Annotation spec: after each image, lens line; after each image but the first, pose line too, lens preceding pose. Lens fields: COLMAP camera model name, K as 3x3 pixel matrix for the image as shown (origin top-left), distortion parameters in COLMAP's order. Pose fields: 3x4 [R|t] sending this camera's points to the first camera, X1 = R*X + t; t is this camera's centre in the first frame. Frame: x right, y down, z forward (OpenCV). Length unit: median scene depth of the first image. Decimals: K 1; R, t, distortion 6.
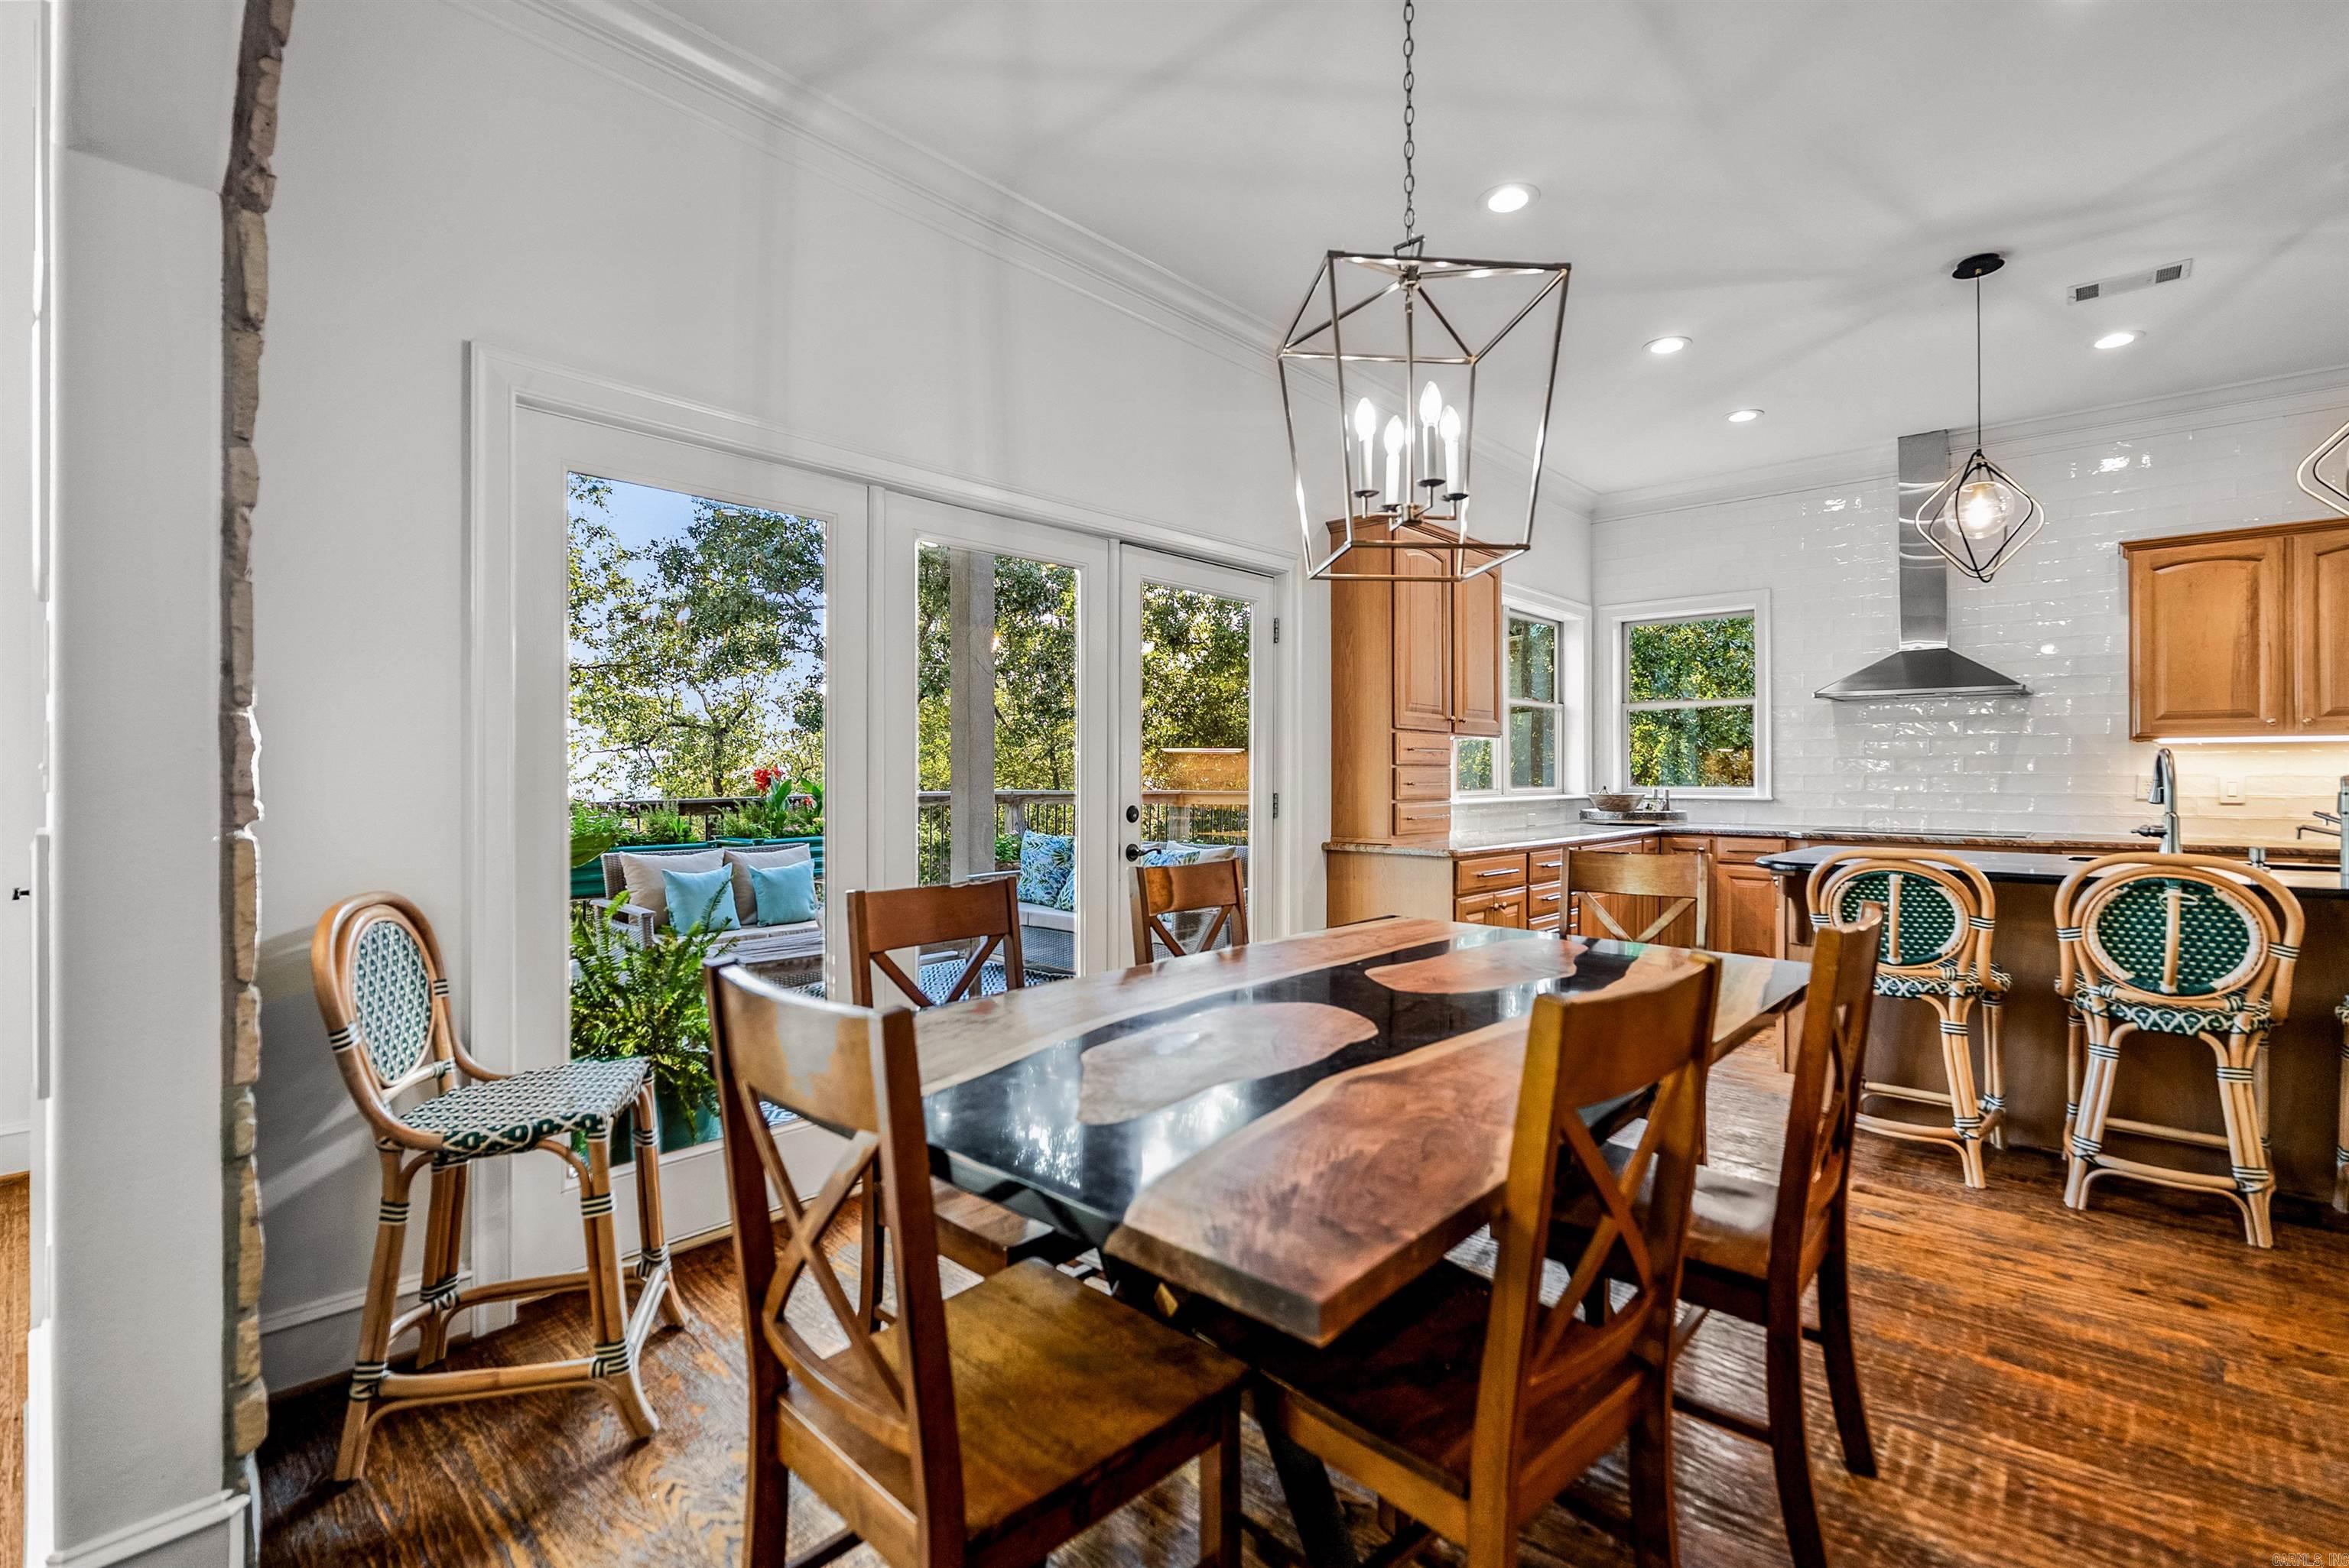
lens RADIAL K [[1049.9, 0, 1181.8], [0, 1049.9, 779.1], [0, 0, 1]] dist [-0.002722, -0.000781]
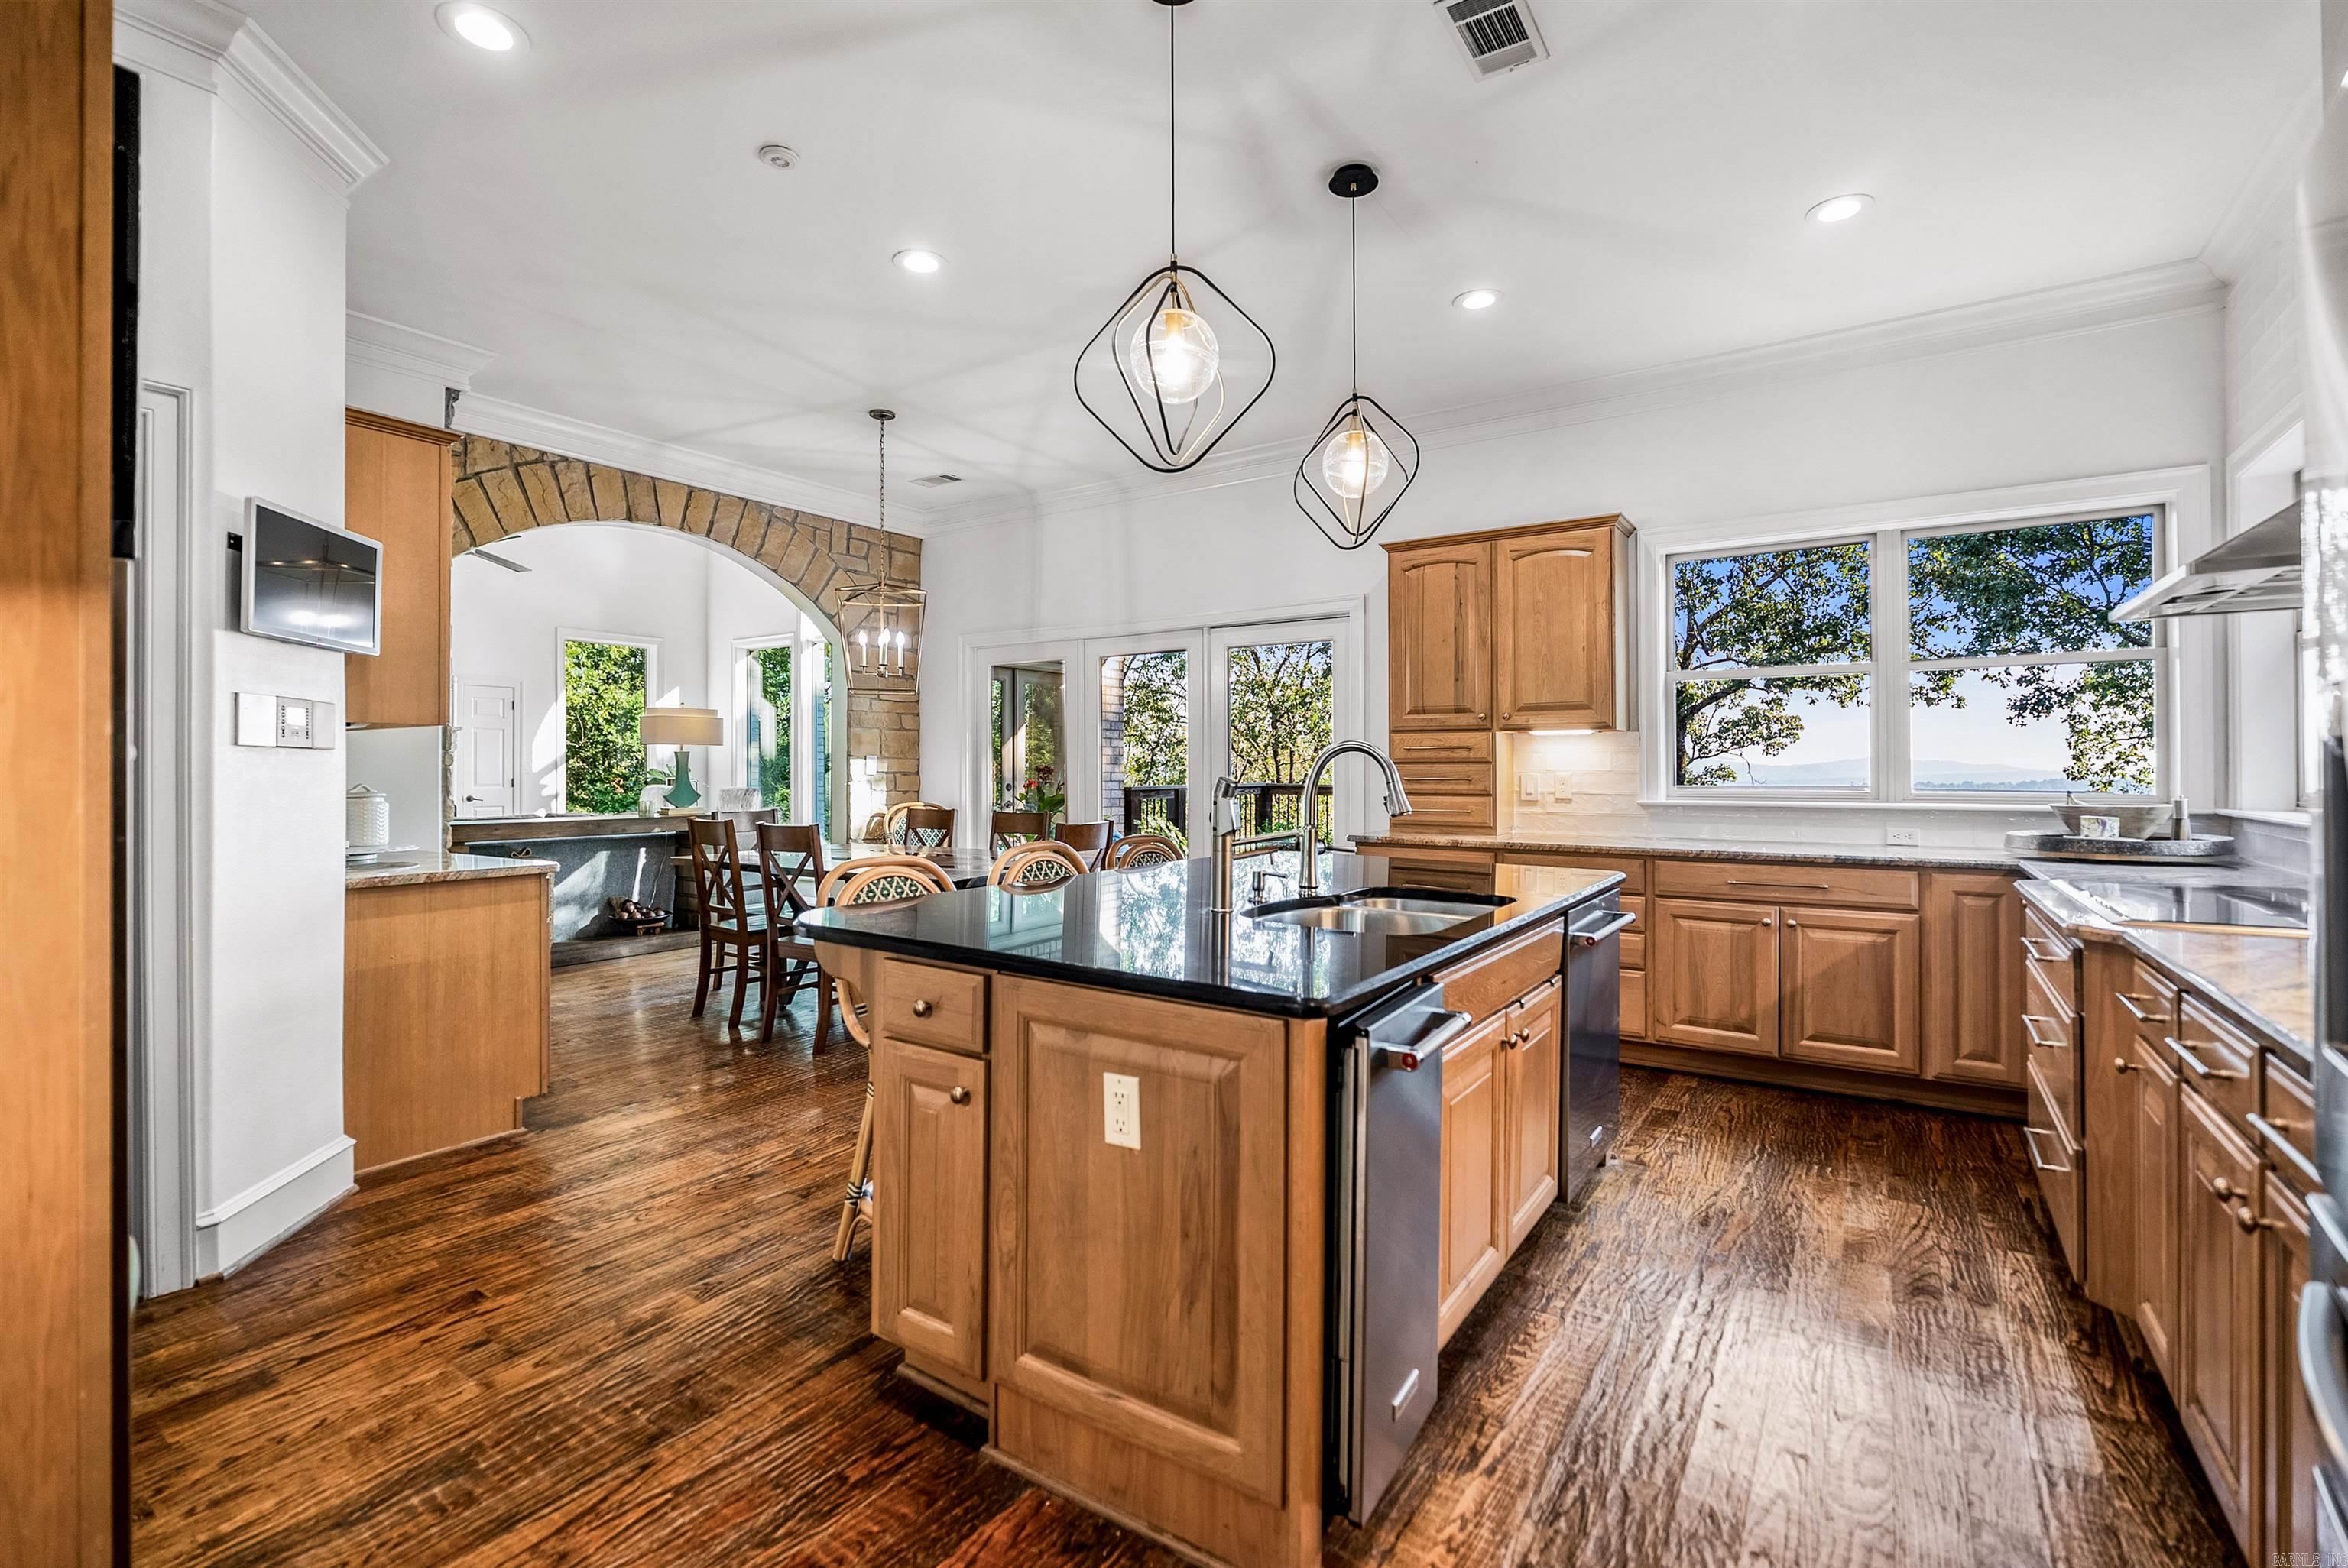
lens RADIAL K [[1046.5, 0, 1179.2], [0, 1046.5, 771.4], [0, 0, 1]] dist [-0.001255, -0.000571]
pose [[0.147620, 0.003927, -0.989036, 1.263013], [-0.001969, 0.999991, 0.003676, -0.007508], [0.989042, 0.001404, 0.147626, 0.581530]]
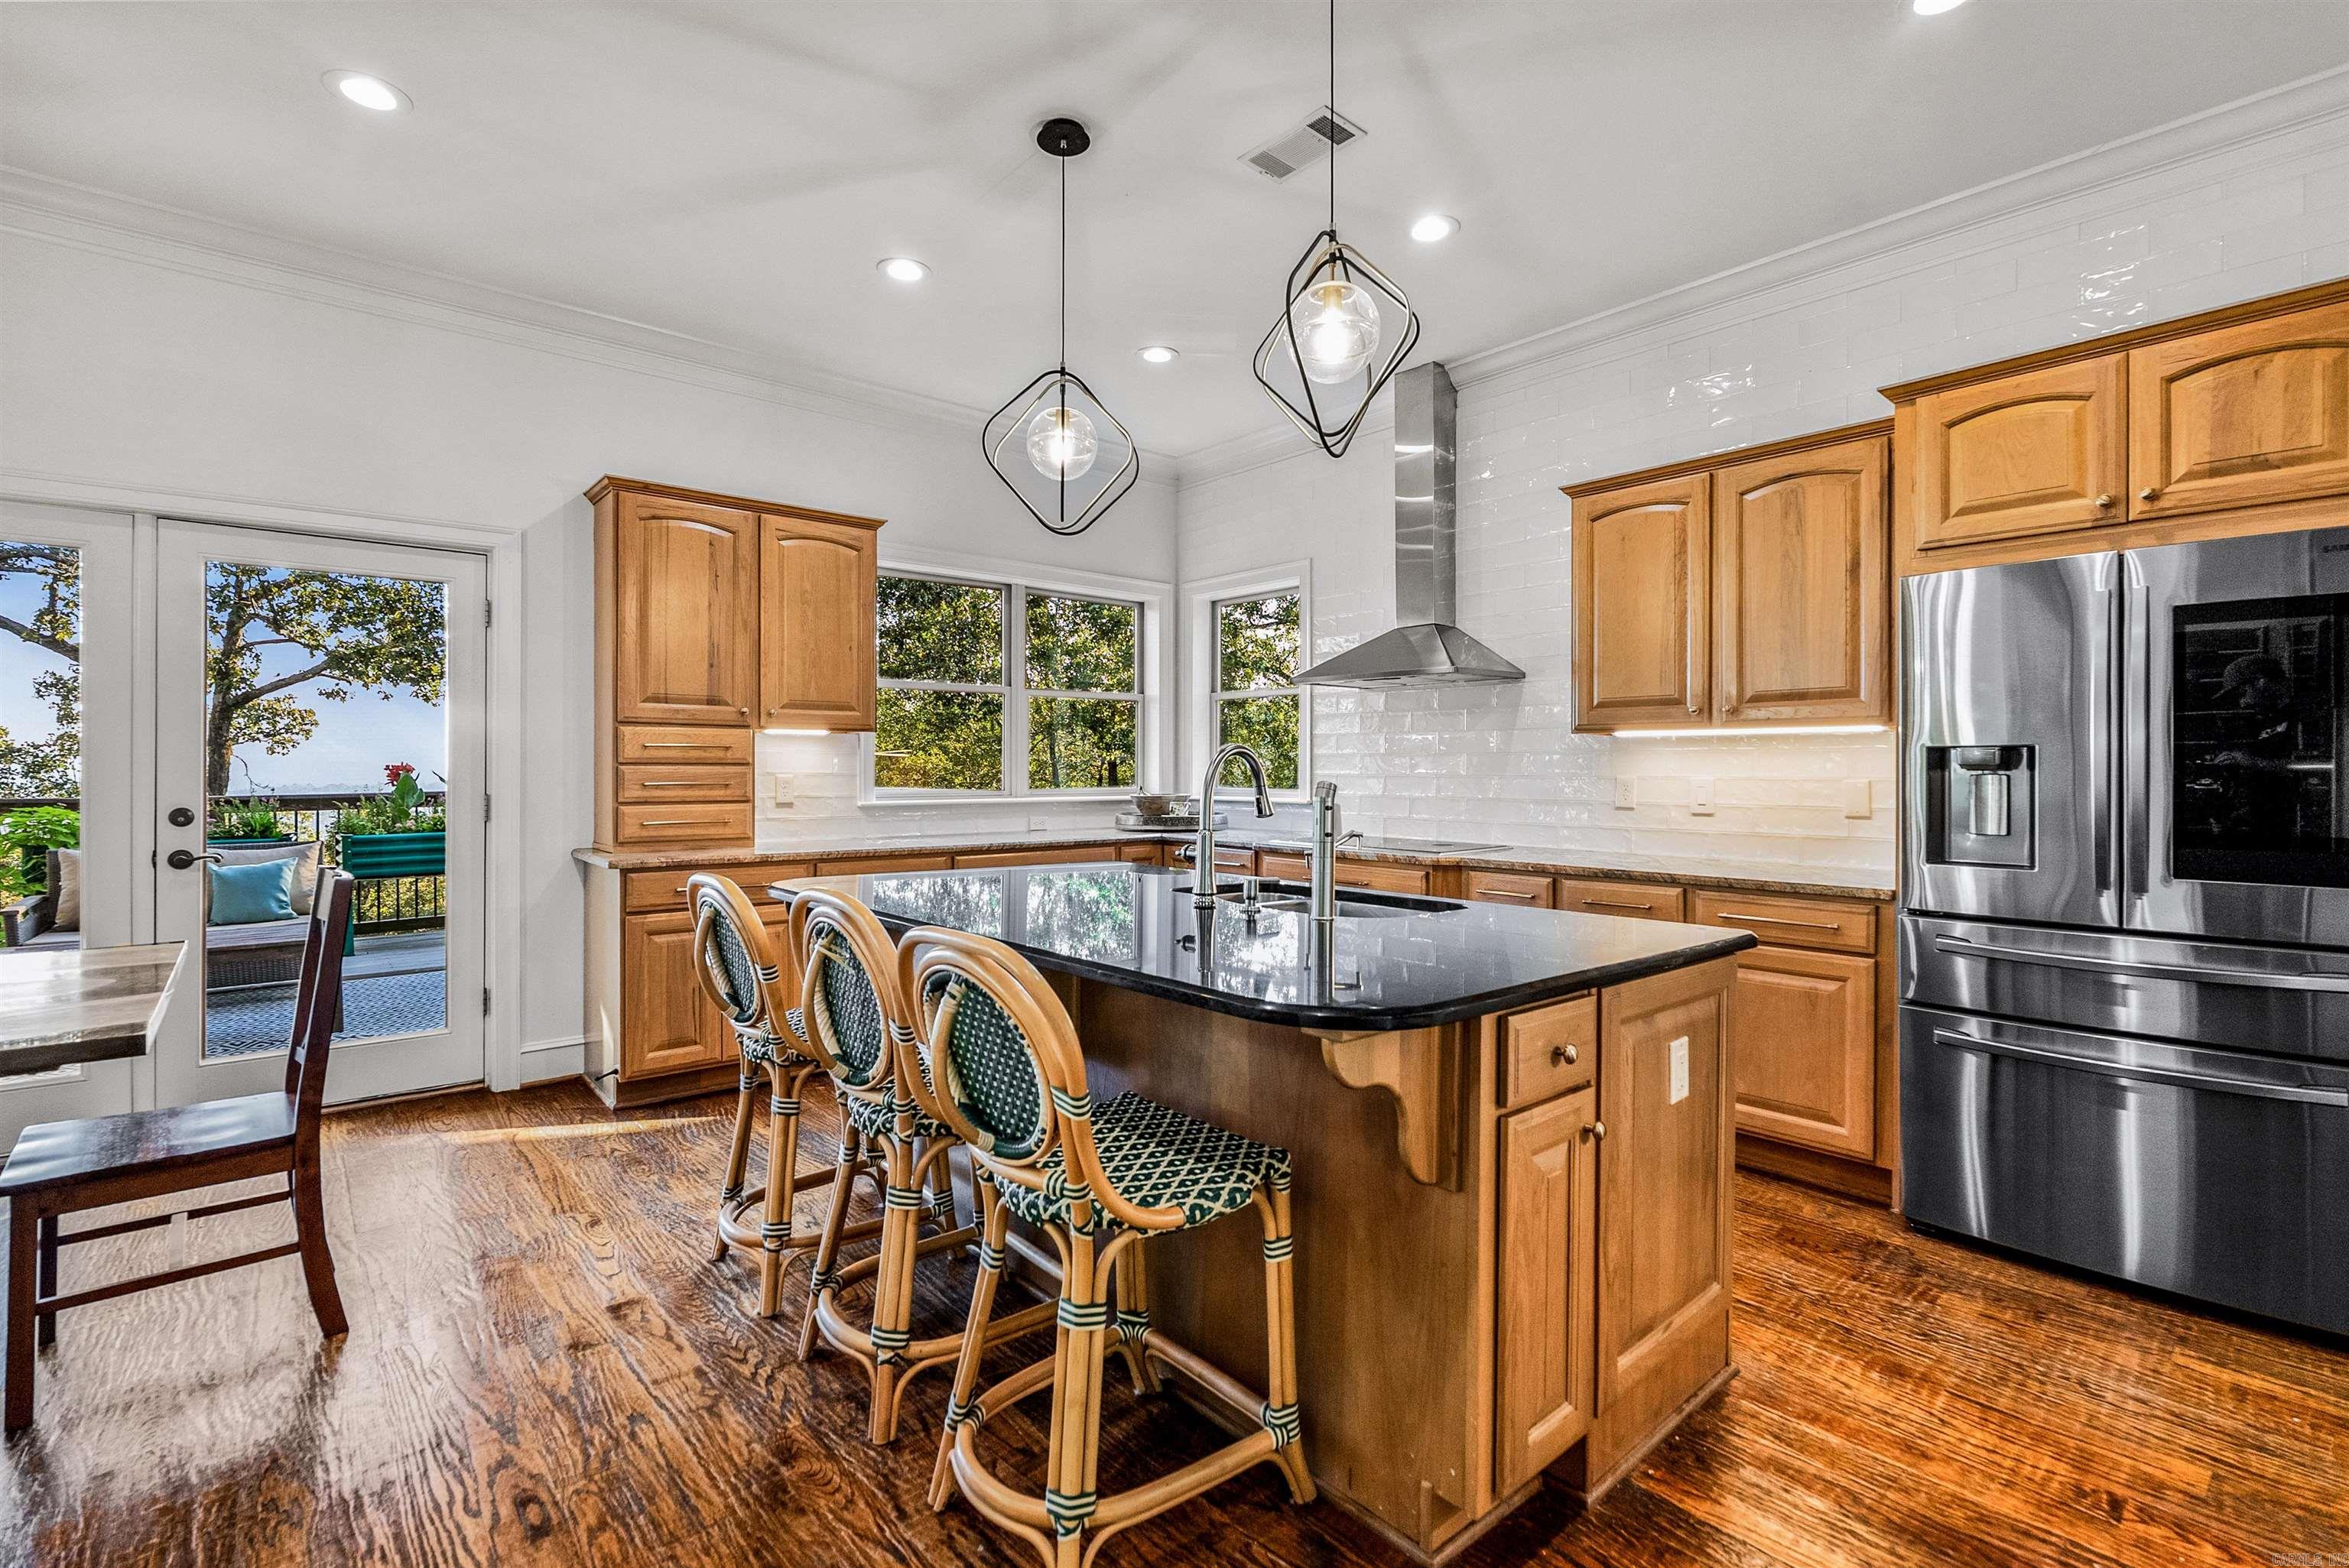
lens RADIAL K [[1047.0, 0, 1179.7], [0, 1047.0, 771.4], [0, 0, 1]] dist [-0.001255, -0.000571]
pose [[0.991859, 0.003461, -0.127294, 0.759311], [-0.003781, 0.999990, -0.002274, -0.005929], [0.127285, 0.002737, 0.991862, 0.179647]]
